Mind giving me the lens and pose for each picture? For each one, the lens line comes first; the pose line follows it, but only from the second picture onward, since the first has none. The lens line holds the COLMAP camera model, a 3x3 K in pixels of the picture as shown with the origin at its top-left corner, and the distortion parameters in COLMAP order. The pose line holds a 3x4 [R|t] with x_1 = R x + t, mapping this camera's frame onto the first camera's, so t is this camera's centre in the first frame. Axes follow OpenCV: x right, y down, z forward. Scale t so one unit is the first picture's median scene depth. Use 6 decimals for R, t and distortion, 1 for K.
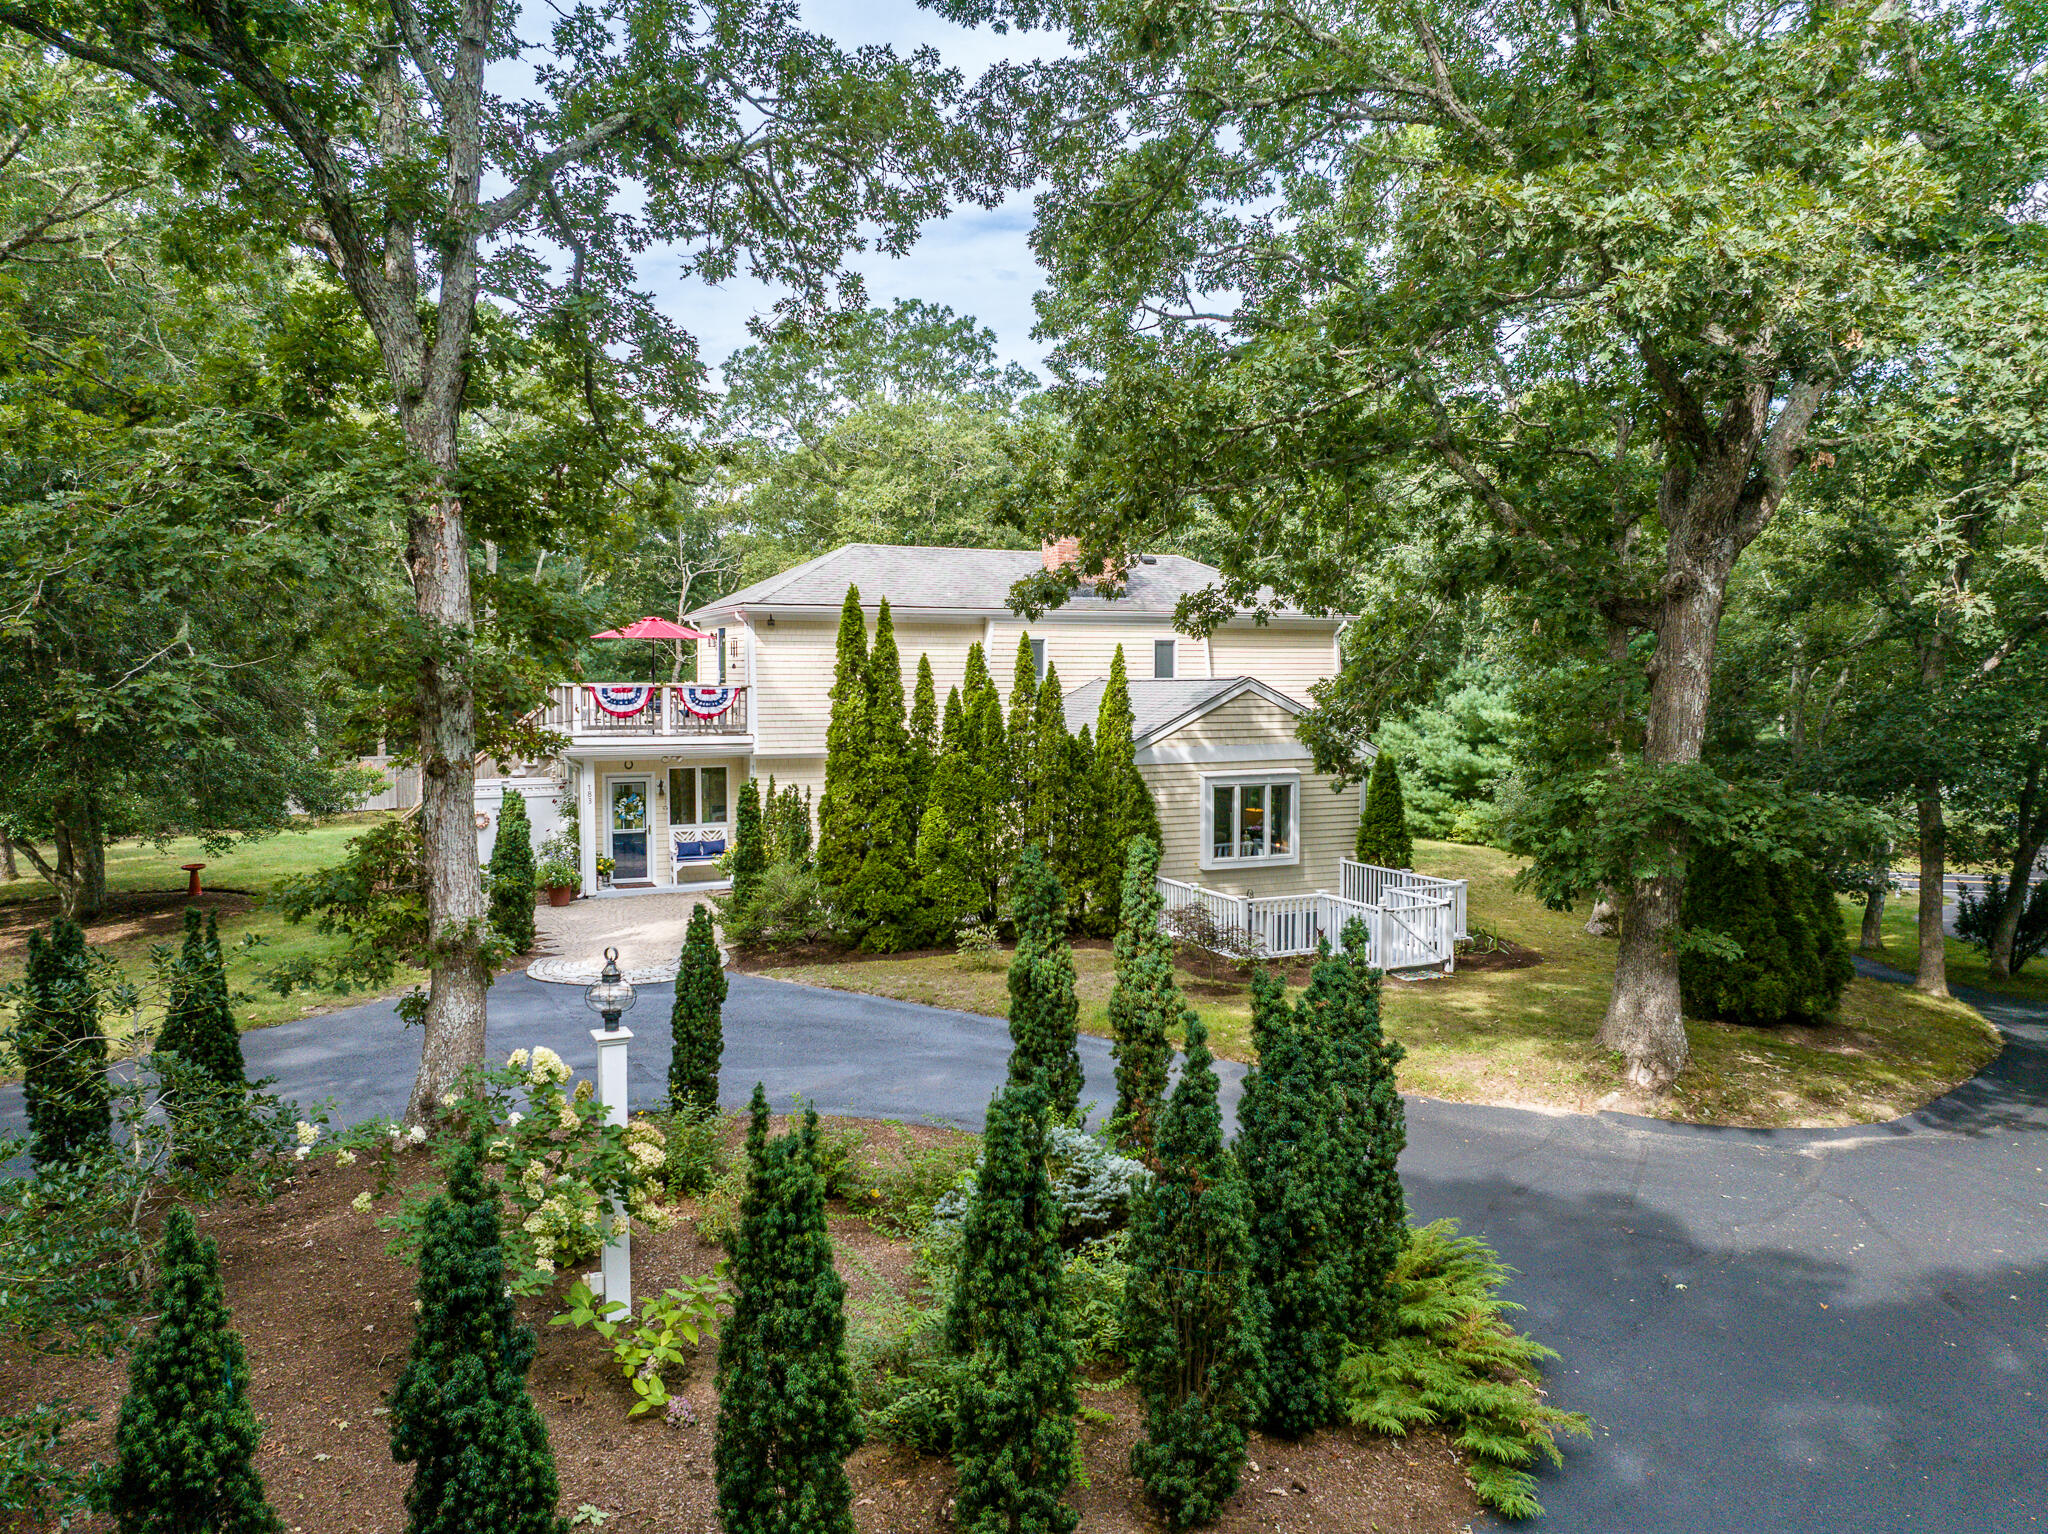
lens RADIAL K [[1451.7, 0, 1028.6], [0, 1451.7, 766.3], [0, 0, 1]] dist [-0.042889, 0.009368]
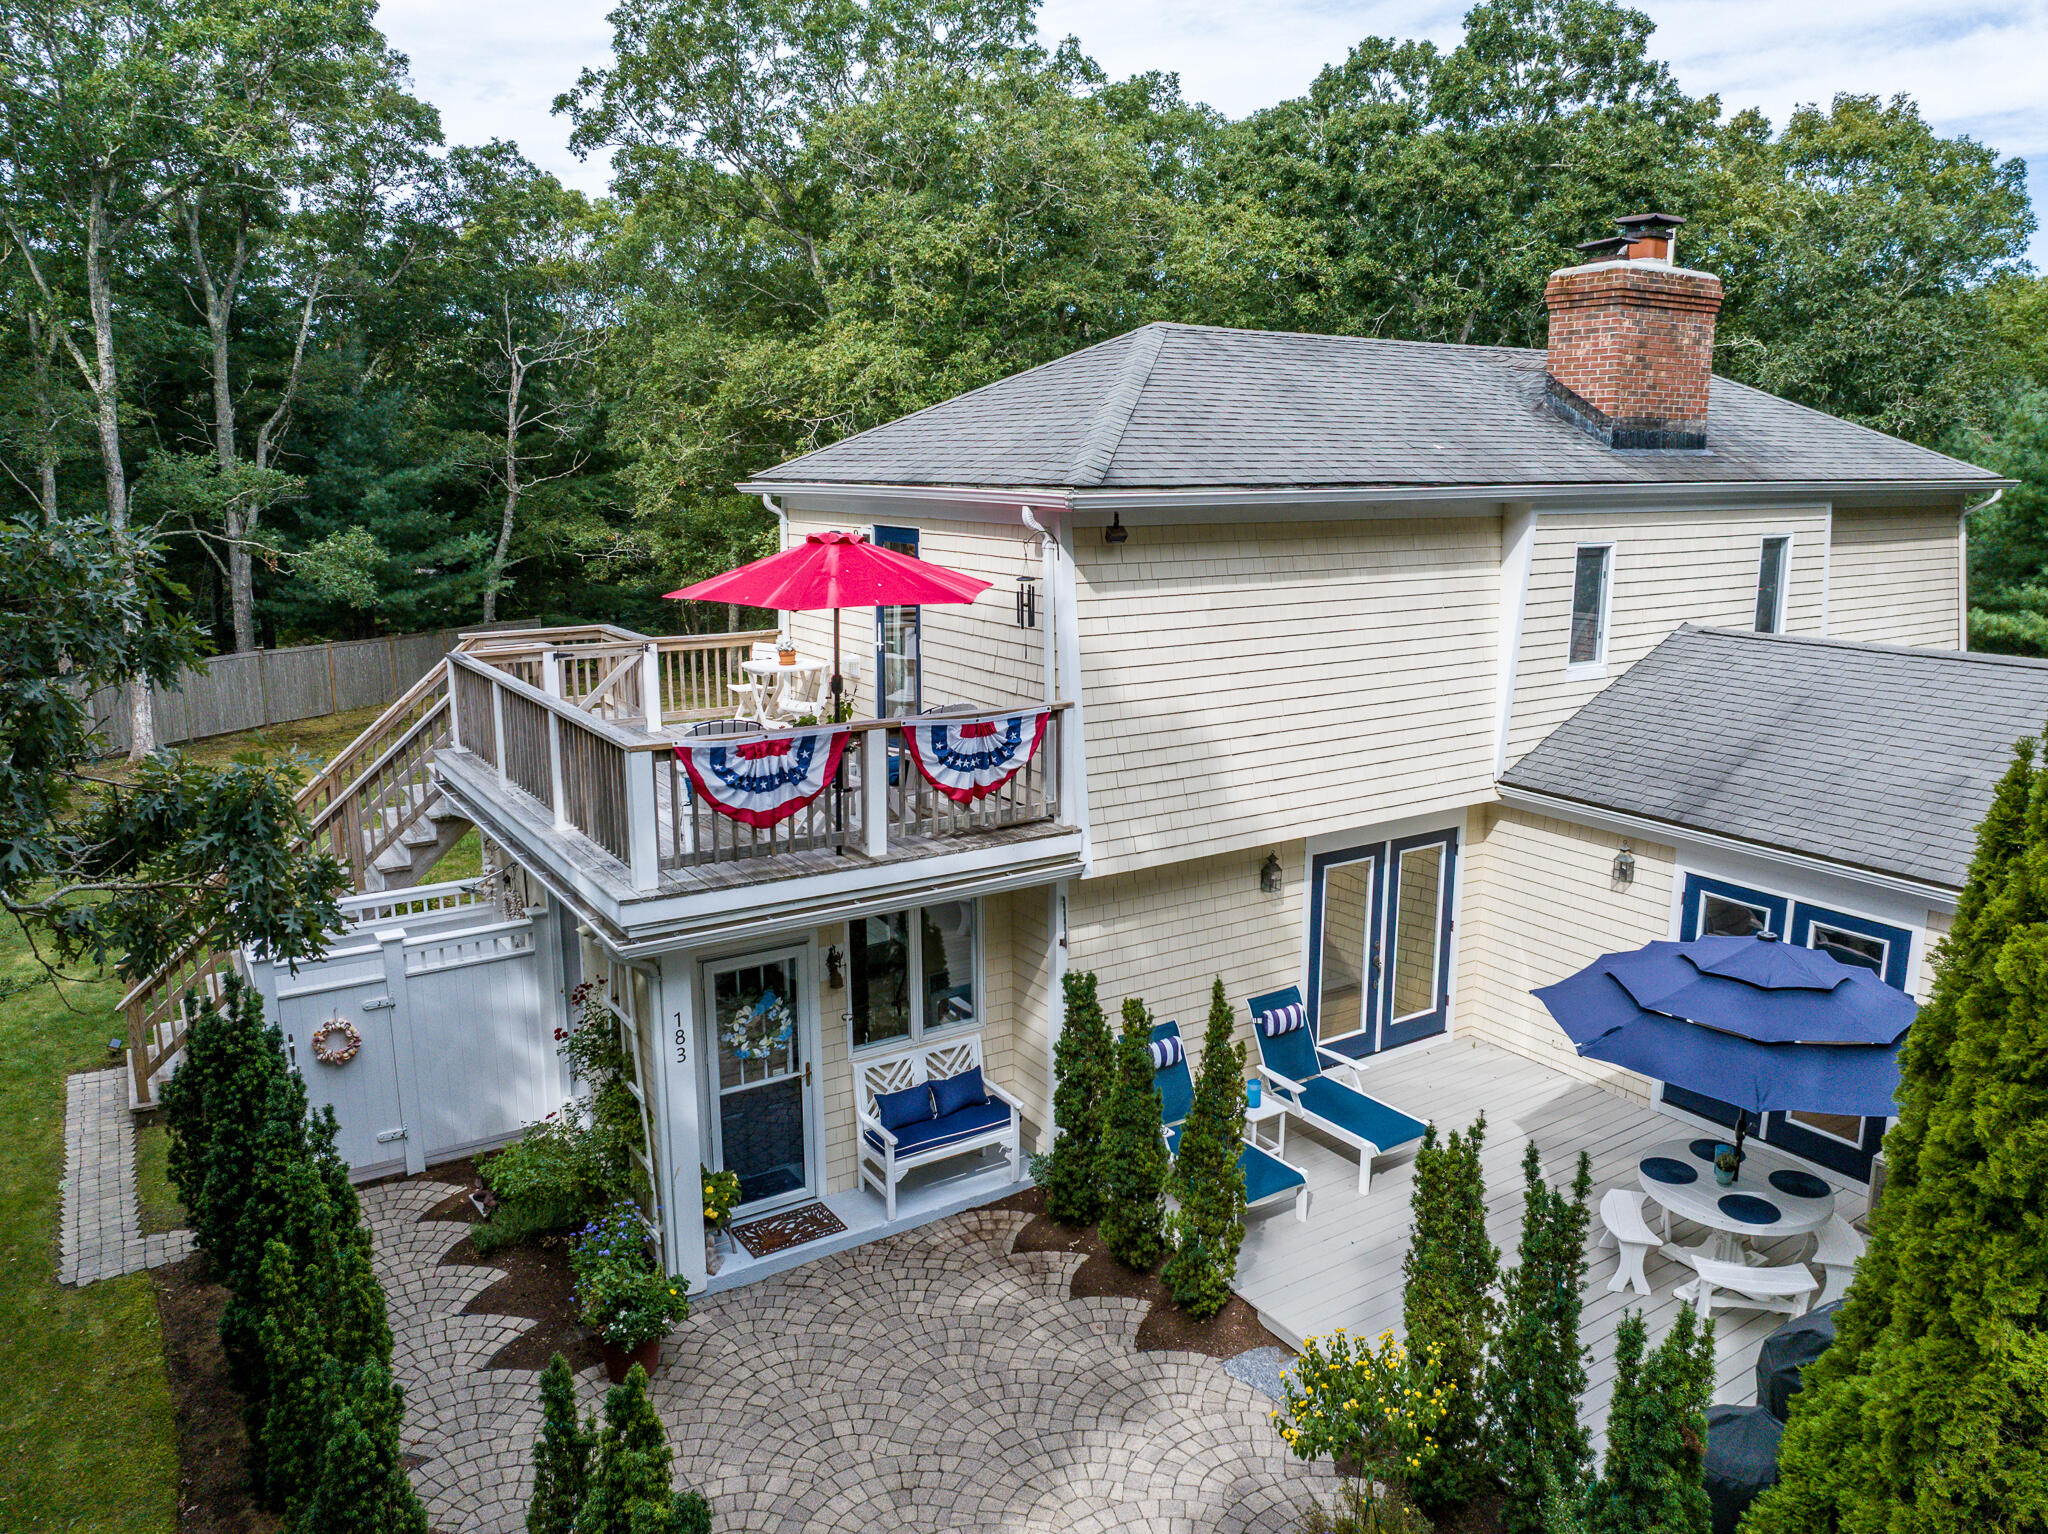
lens RADIAL K [[1451.7, 0, 1023.7], [0, 1451.7, 760.1], [0, 0, 1]] dist [-0.042889, 0.009368]
pose [[0.987024, -0.033243, 0.157097, -0.298875], [0.011003, 0.990038, 0.140370, -0.106918], [-0.160198, -0.136820, 0.977557, 0.706519]]
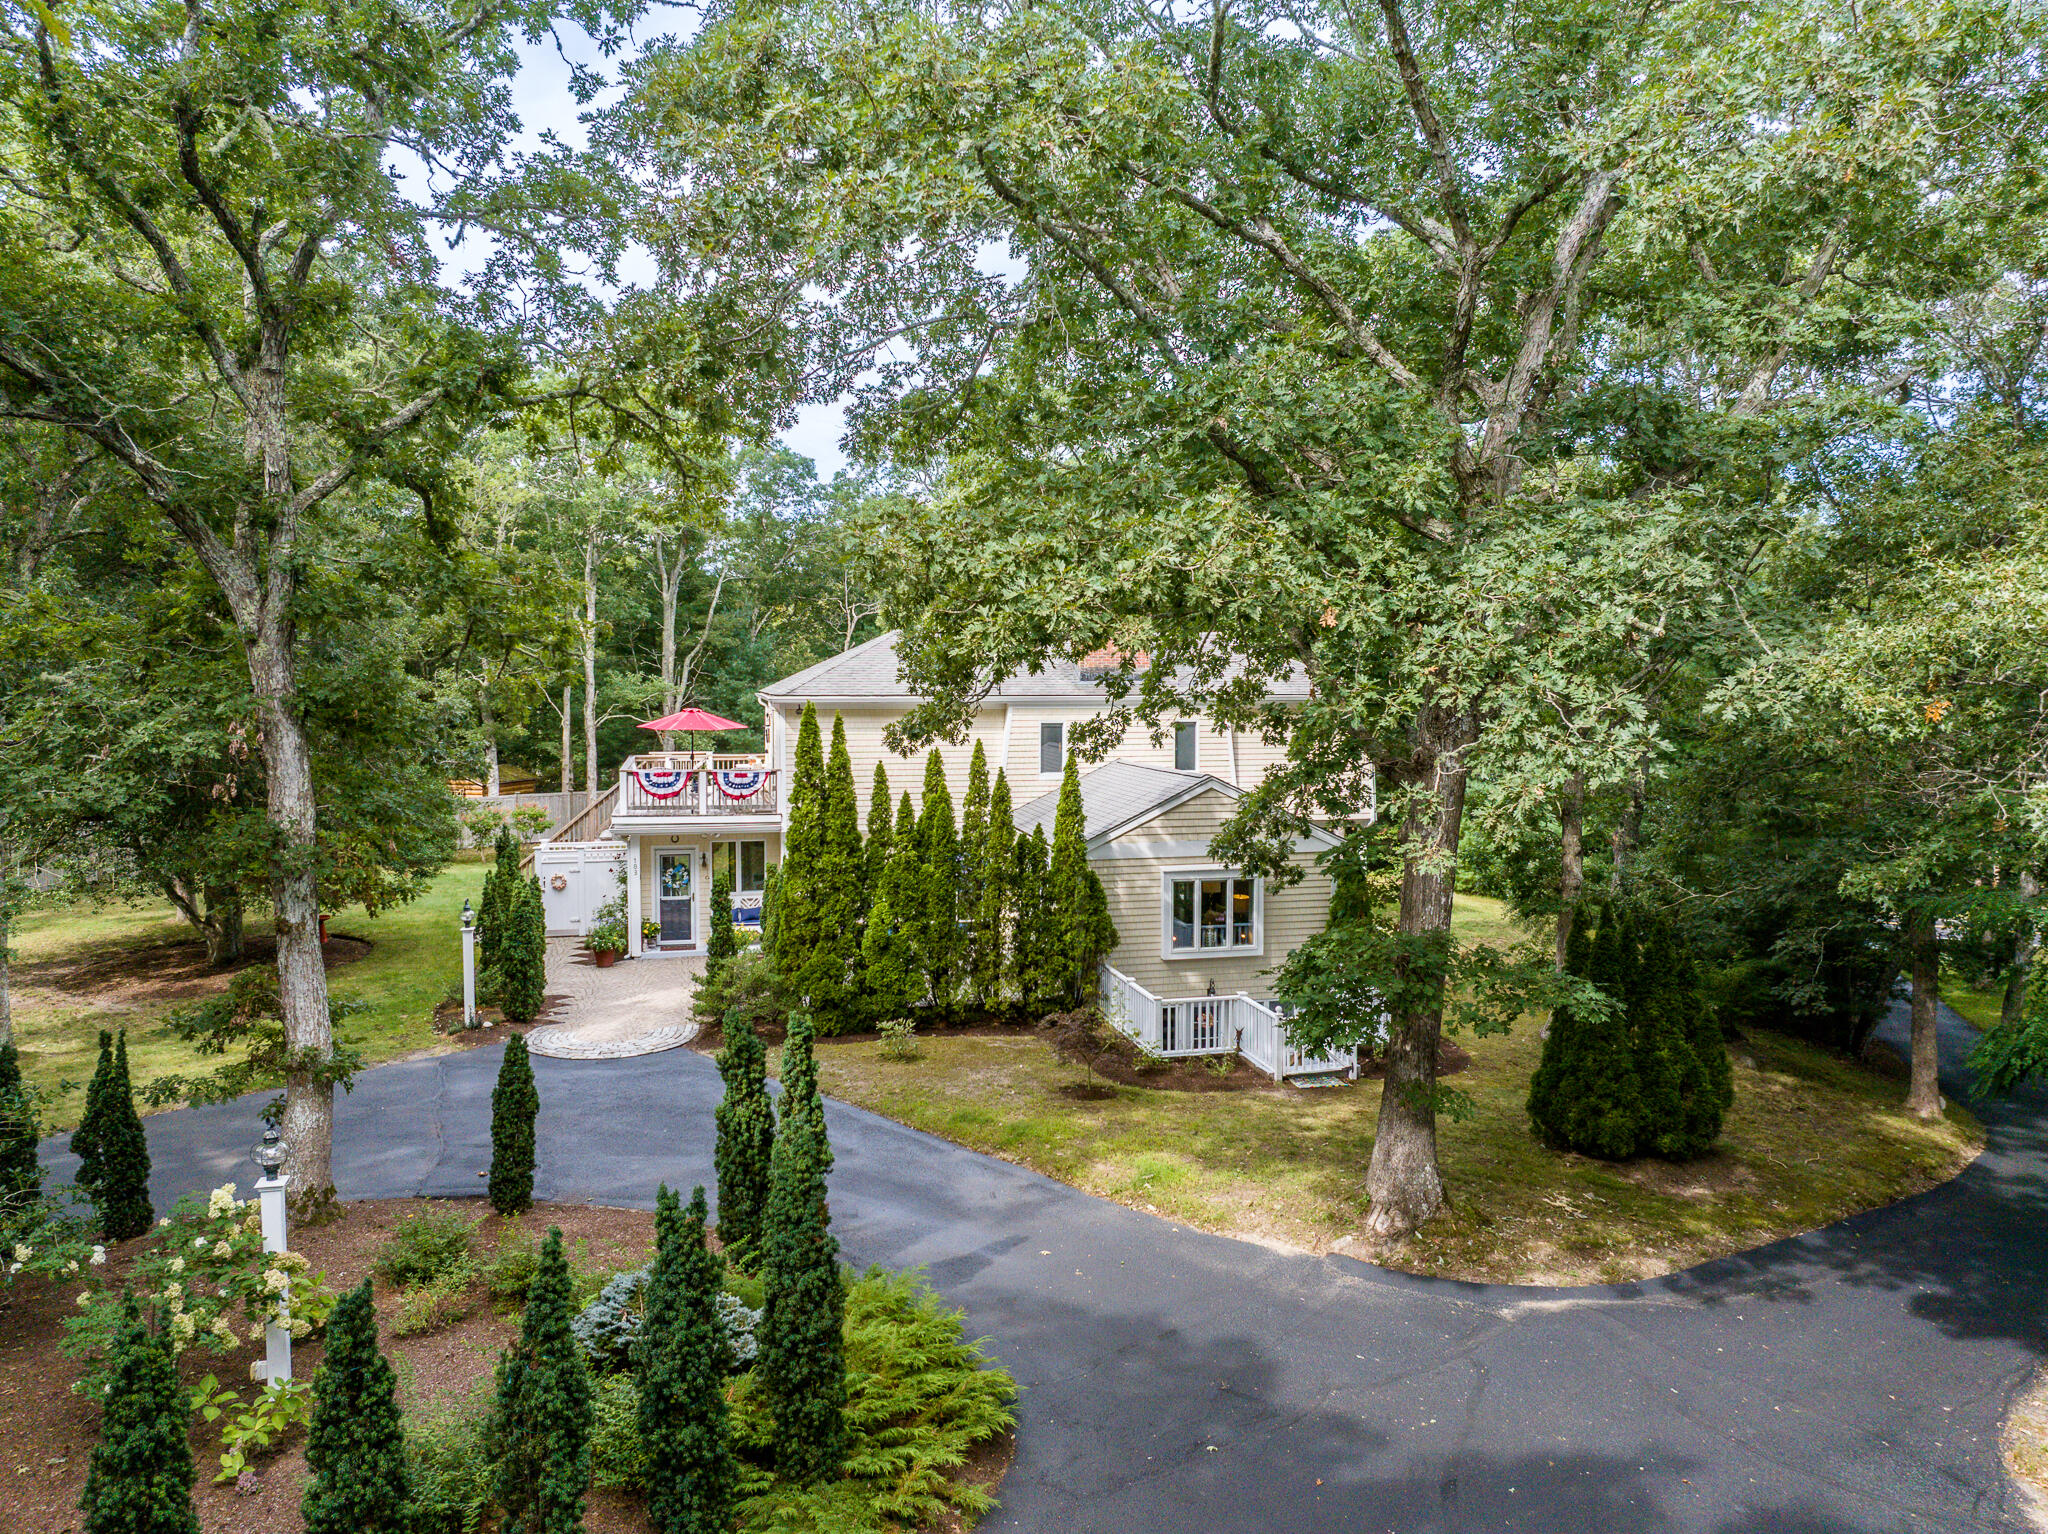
lens RADIAL K [[1451.7, 0, 1022.3], [0, 1451.7, 764.8], [0, 0, 1]] dist [-0.042889, 0.009368]
pose [[0.983476, 0.012669, -0.180593, 0.211487], [-0.012725, 0.999919, 0.000846, -0.070372], [0.180589, 0.001466, 0.983558, -0.054394]]
